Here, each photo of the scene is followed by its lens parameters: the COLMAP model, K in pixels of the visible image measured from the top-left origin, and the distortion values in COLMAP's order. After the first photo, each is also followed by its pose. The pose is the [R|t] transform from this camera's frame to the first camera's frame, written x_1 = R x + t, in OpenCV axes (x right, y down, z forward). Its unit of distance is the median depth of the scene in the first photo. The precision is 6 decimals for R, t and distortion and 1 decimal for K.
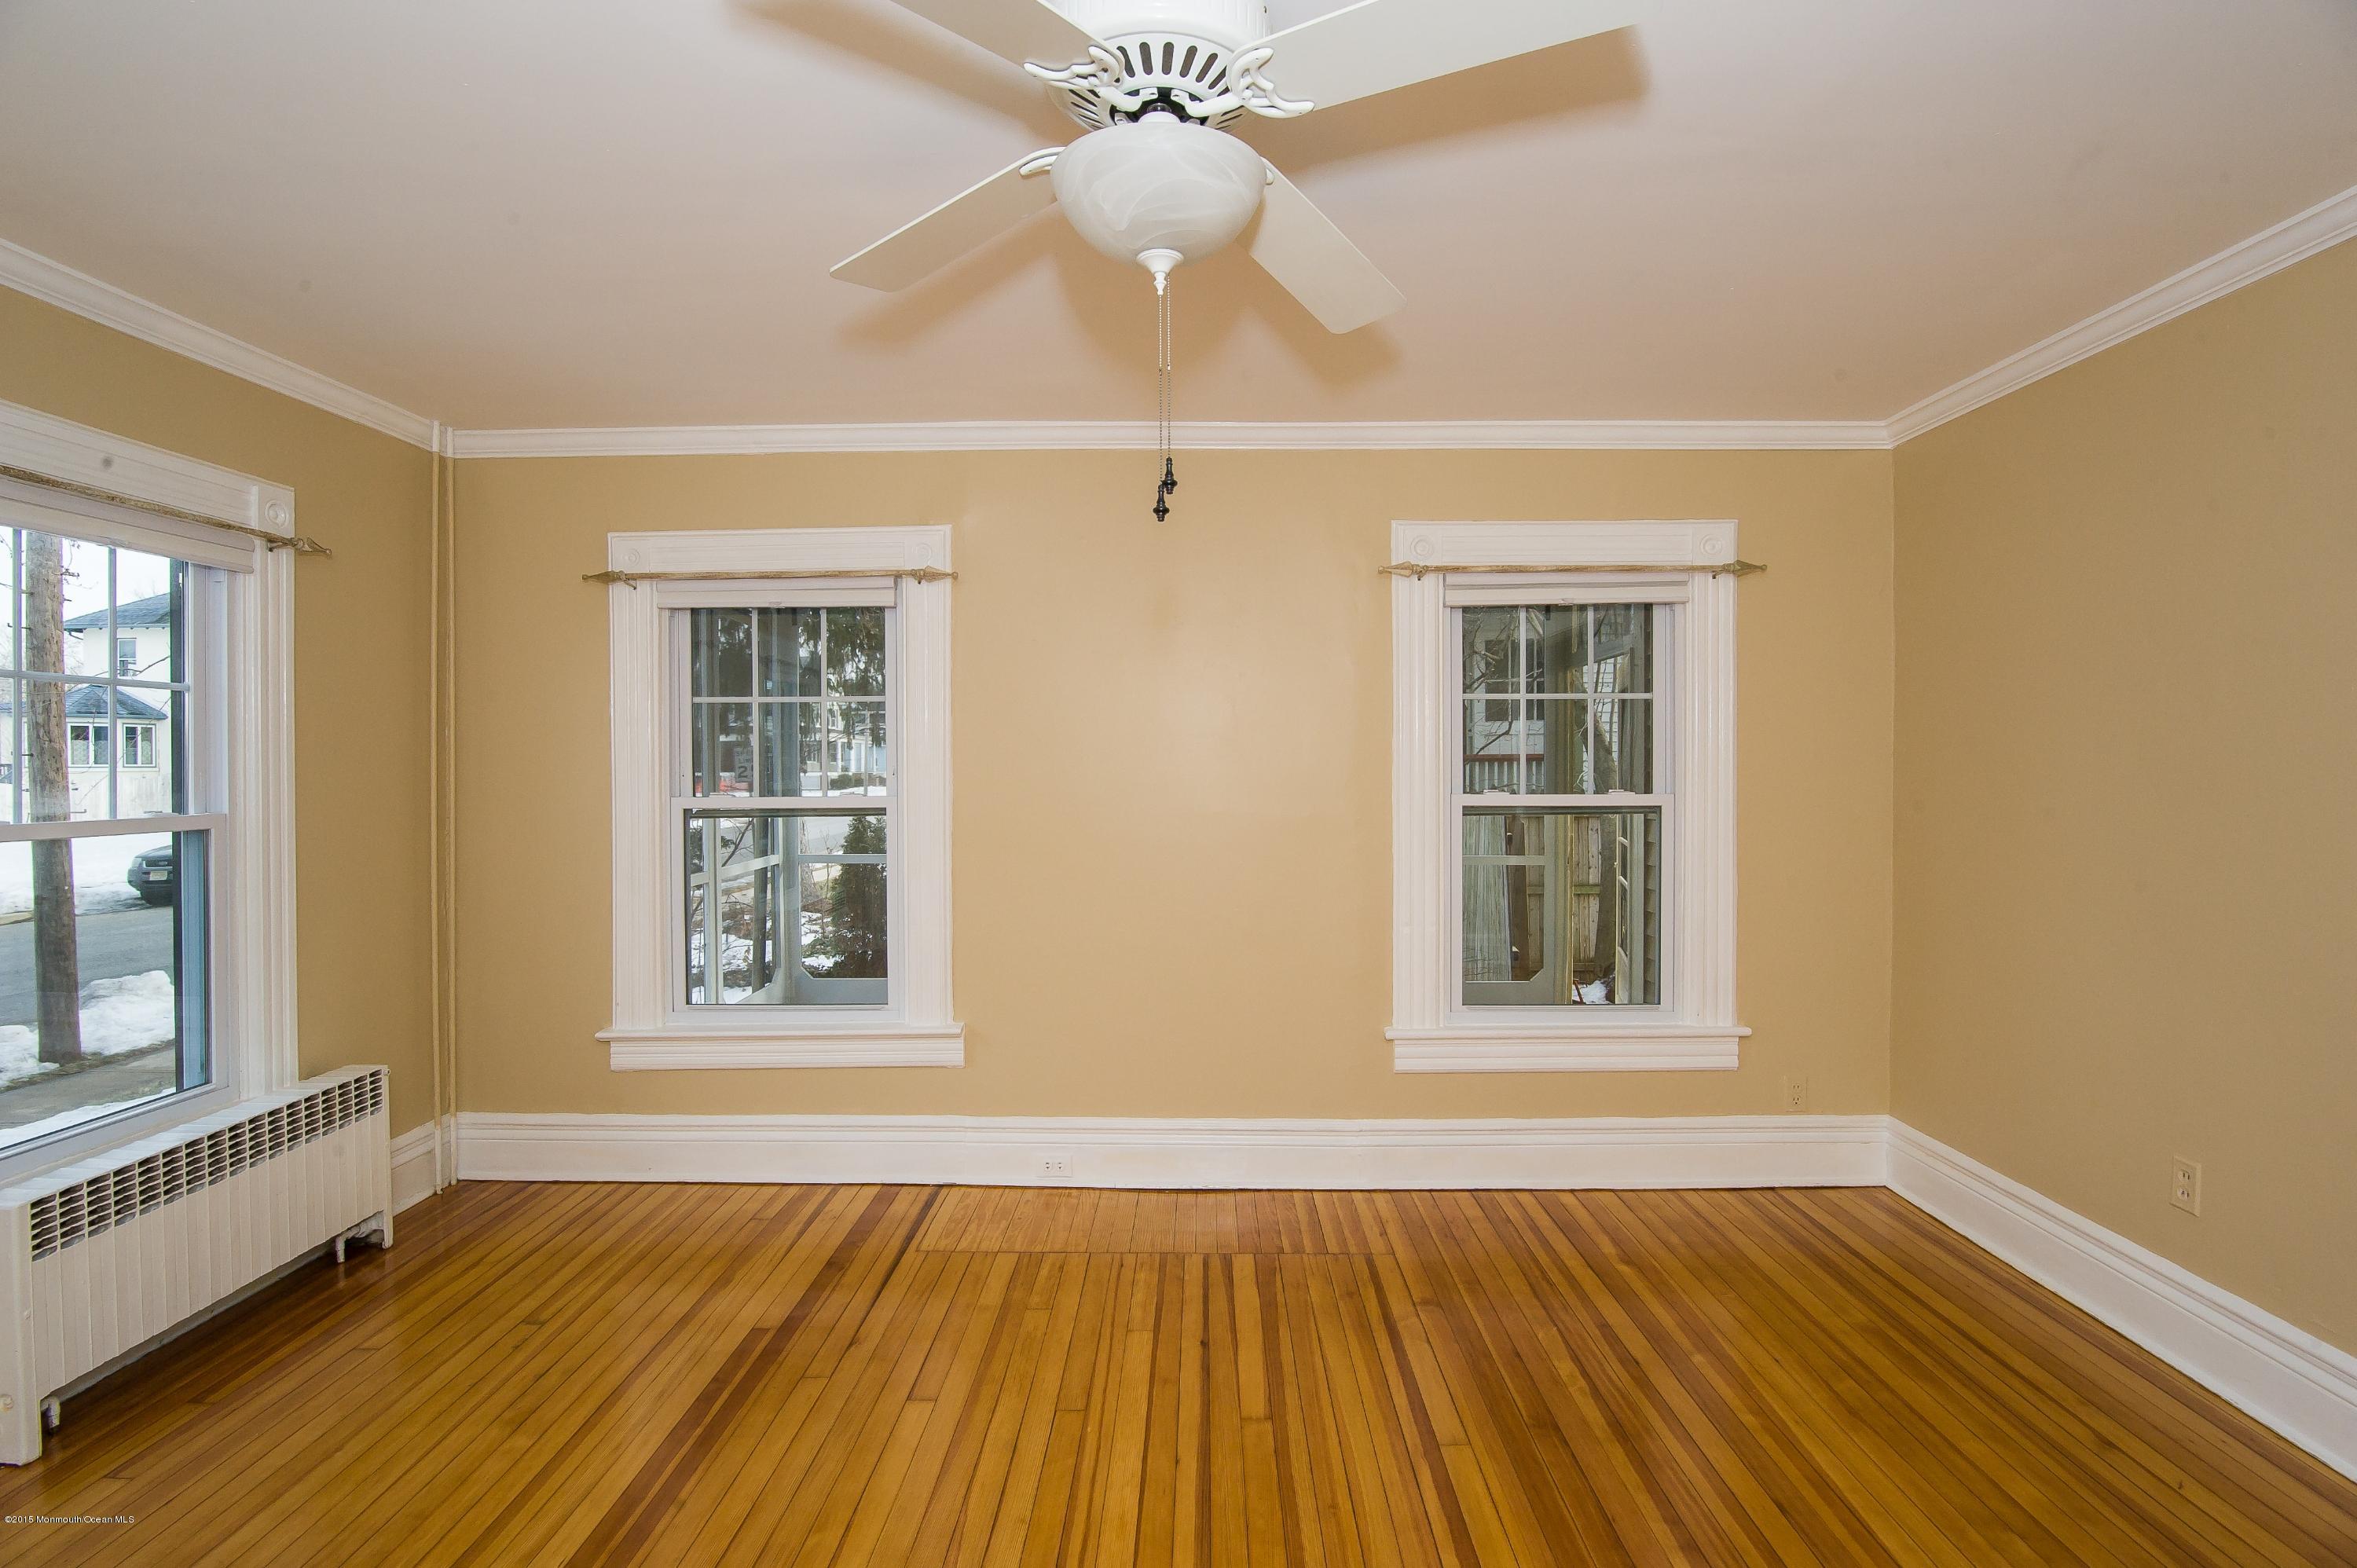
lens RADIAL K [[1144.6, 0, 1181.0], [0, 1144.6, 777.5], [0, 0, 1]] dist [-0.019193, -0.000197]
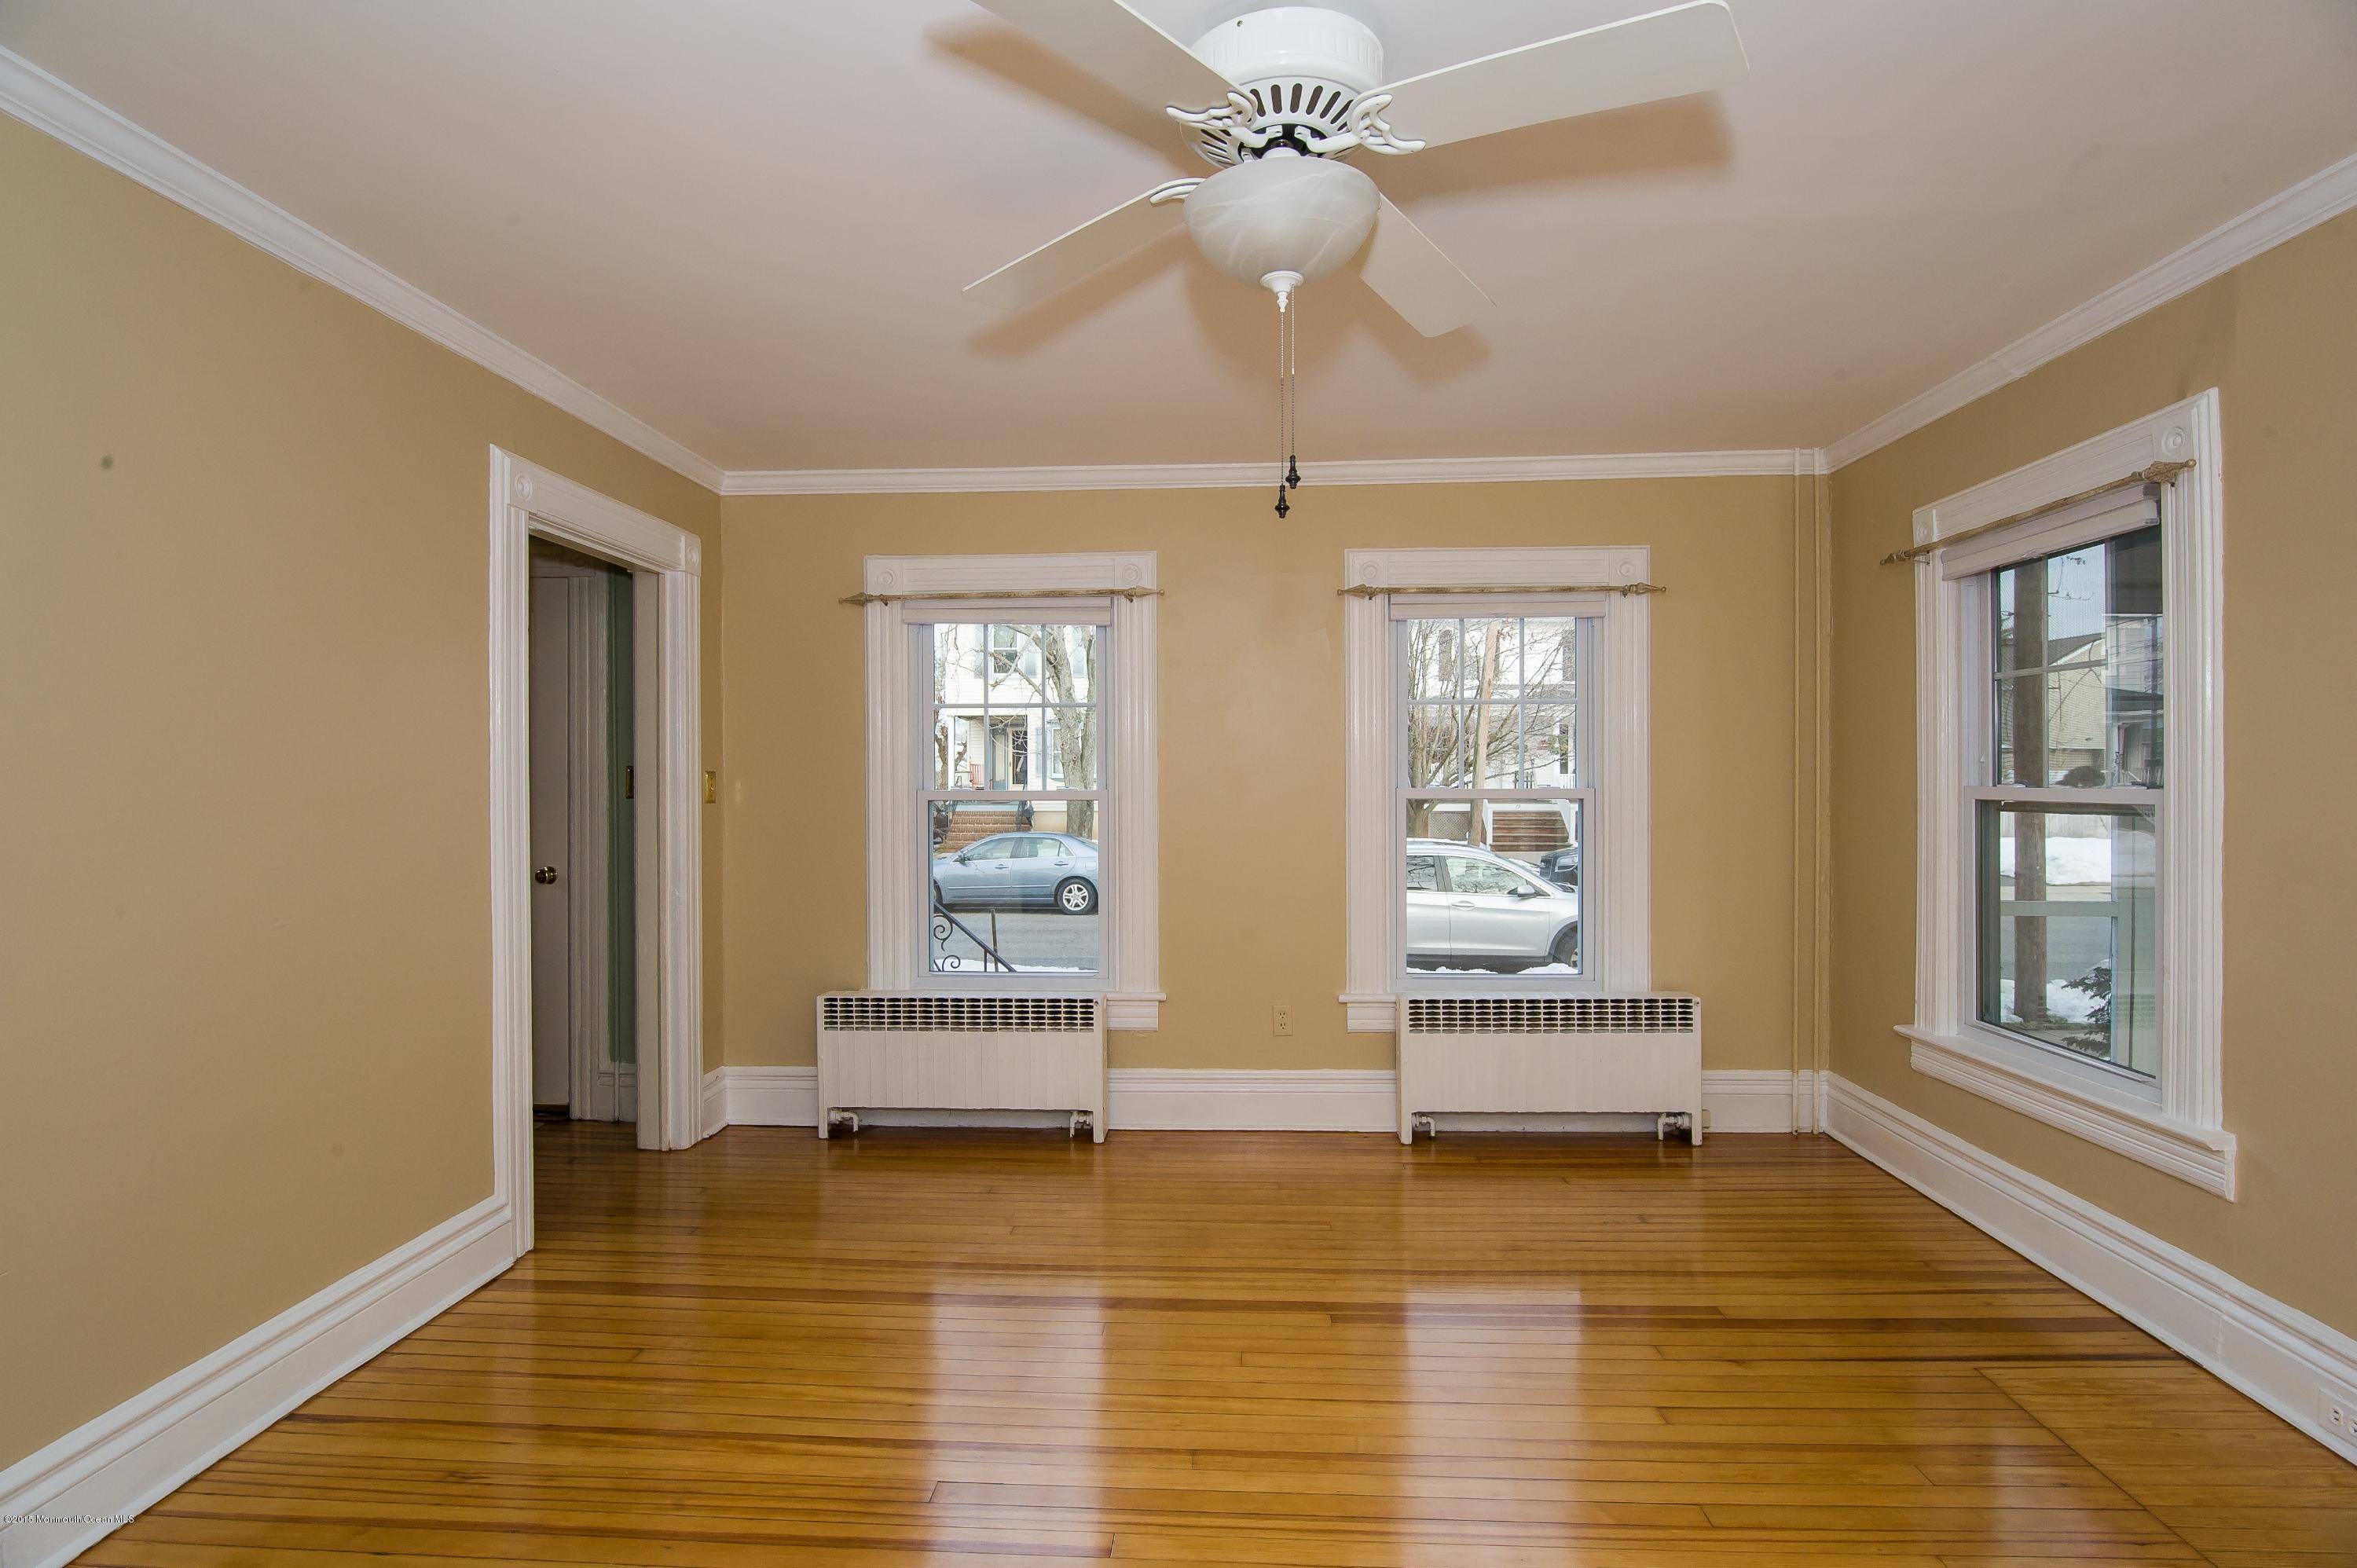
lens RADIAL K [[1144.6, 0, 1181.0], [0, 1144.6, 777.5], [0, 0, 1]] dist [-0.019193, -0.000197]
pose [[-0.037692, 0.008210, -0.999256, 0.523430], [-0.007844, 0.999933, 0.008512, 0.008347], [0.999259, 0.008159, -0.037625, 0.454500]]
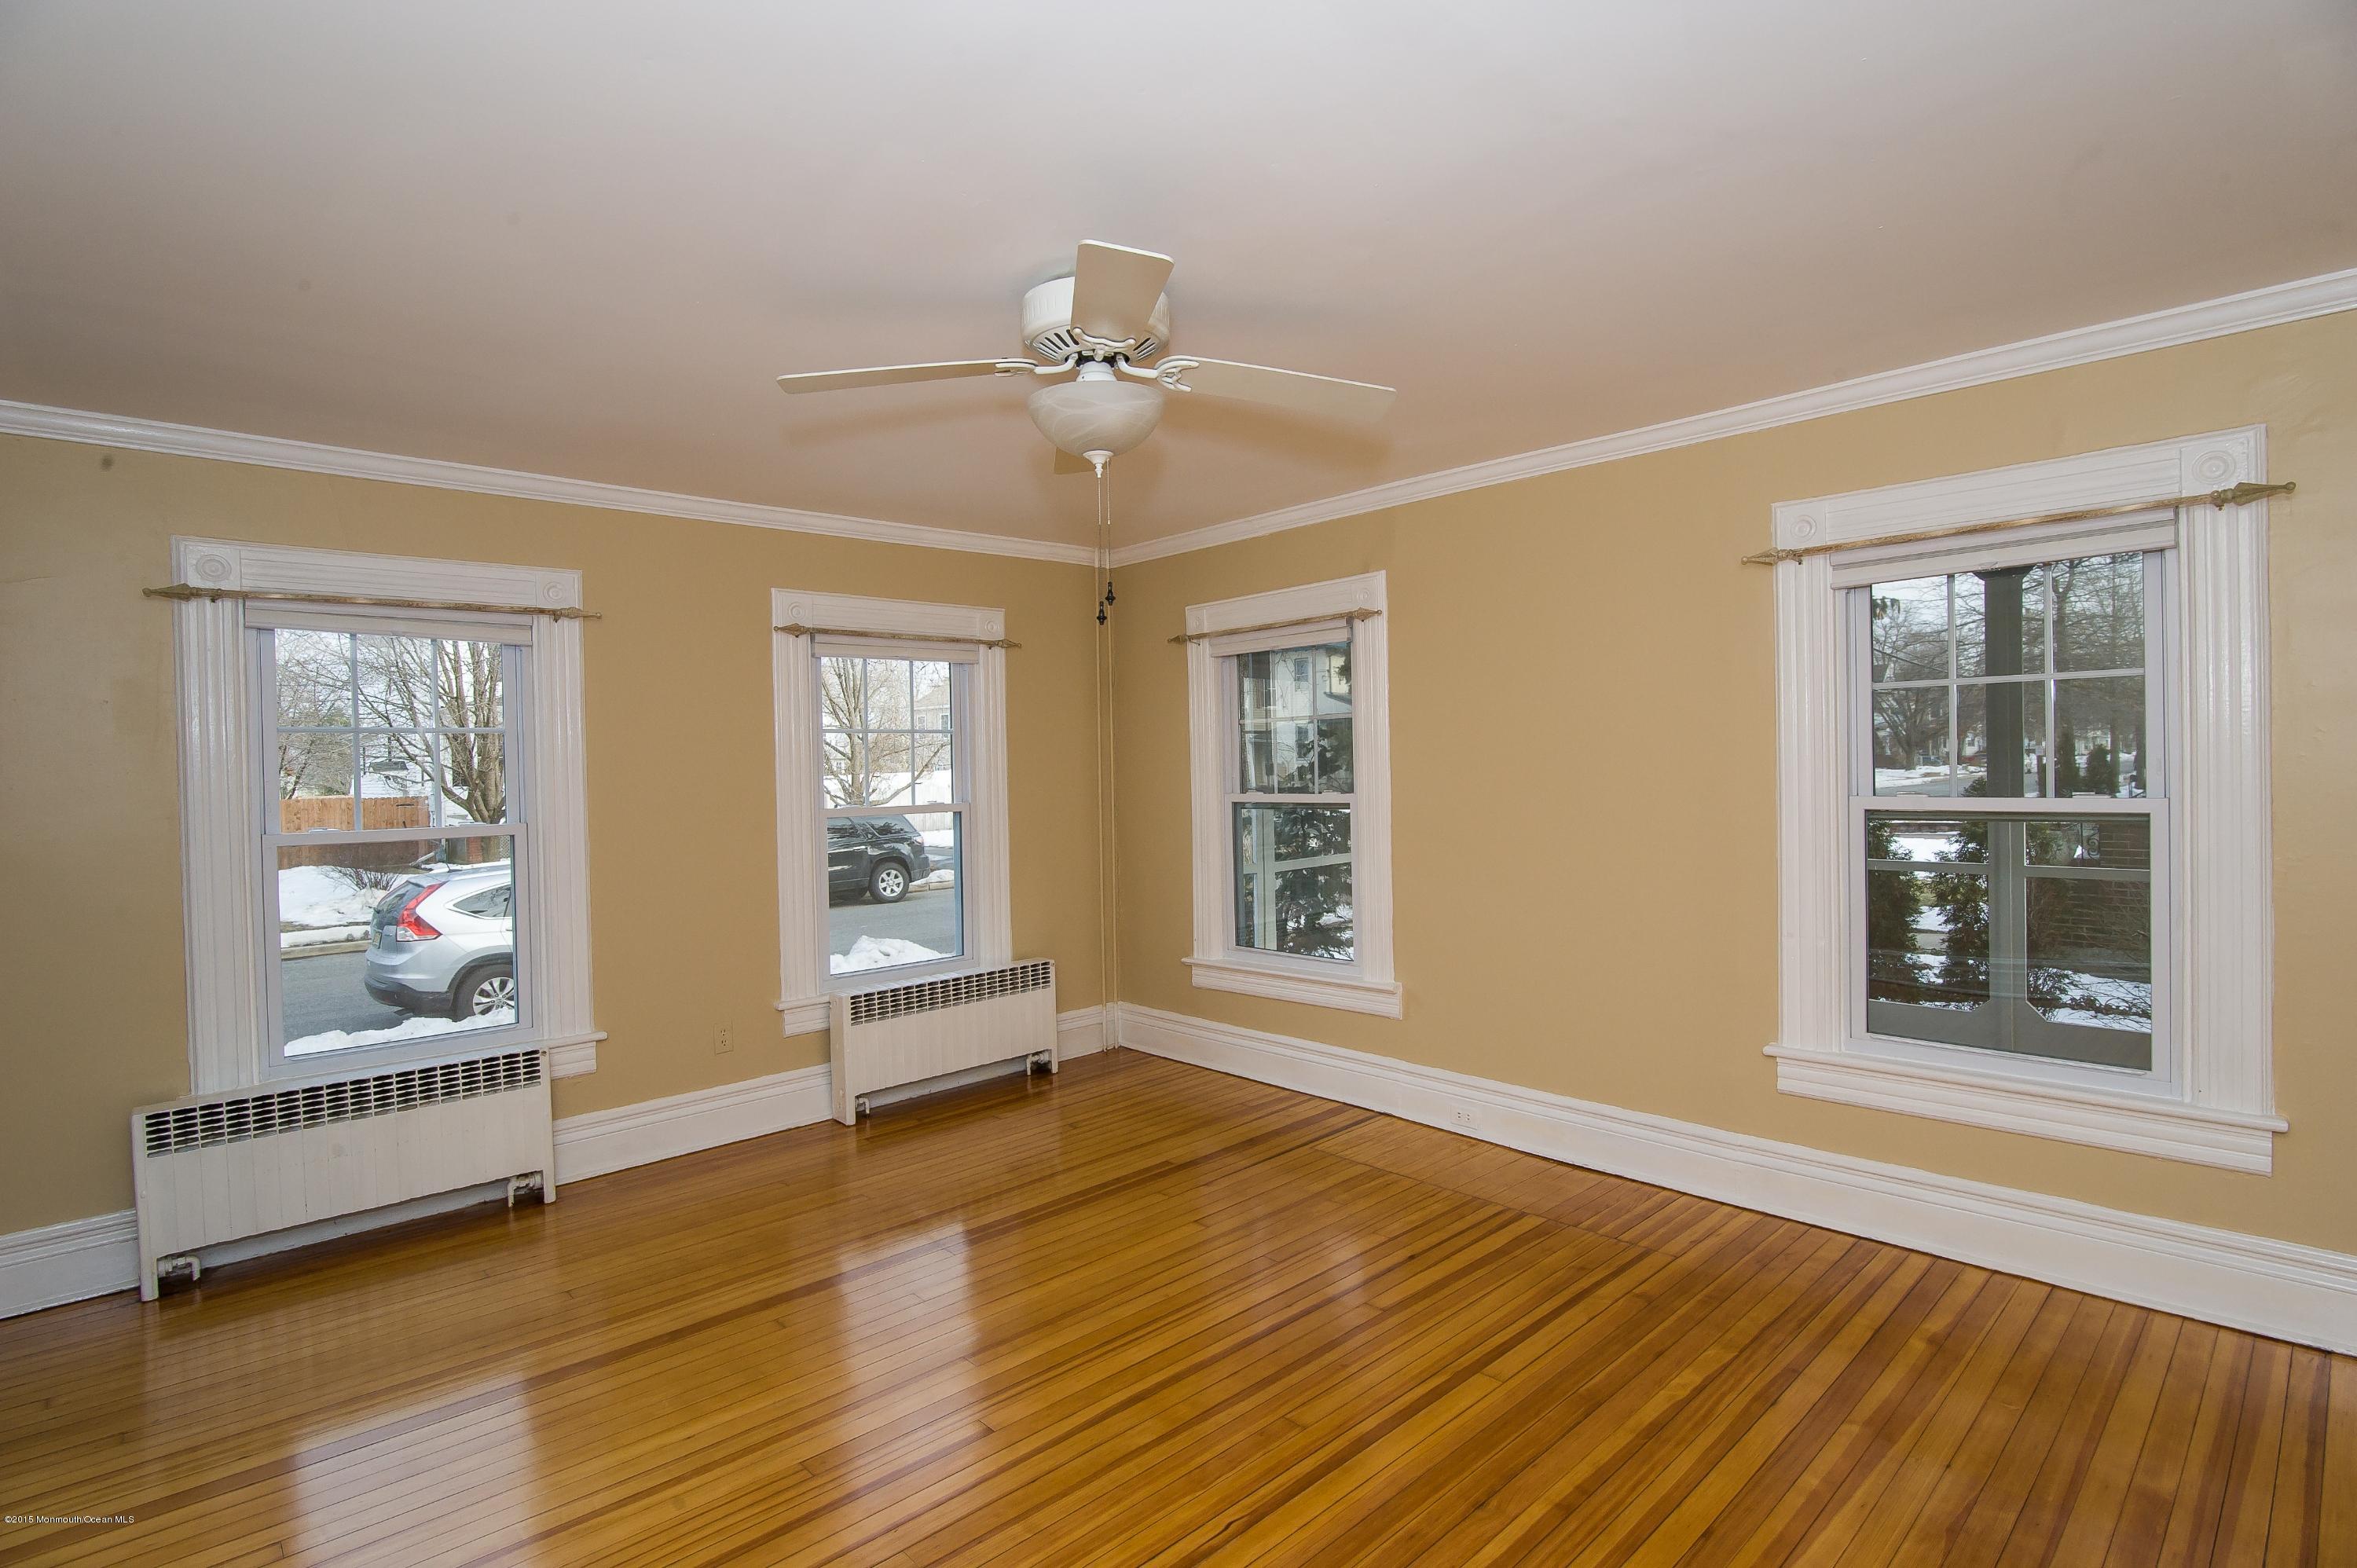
lens RADIAL K [[1144.6, 0, 1181.0], [0, 1144.6, 777.5], [0, 0, 1]] dist [-0.019193, -0.000197]
pose [[0.697072, -0.003436, -0.716993, 0.558966], [0.011445, 0.999914, 0.006334, -0.012822], [0.716910, -0.012621, 0.697052, -0.001180]]
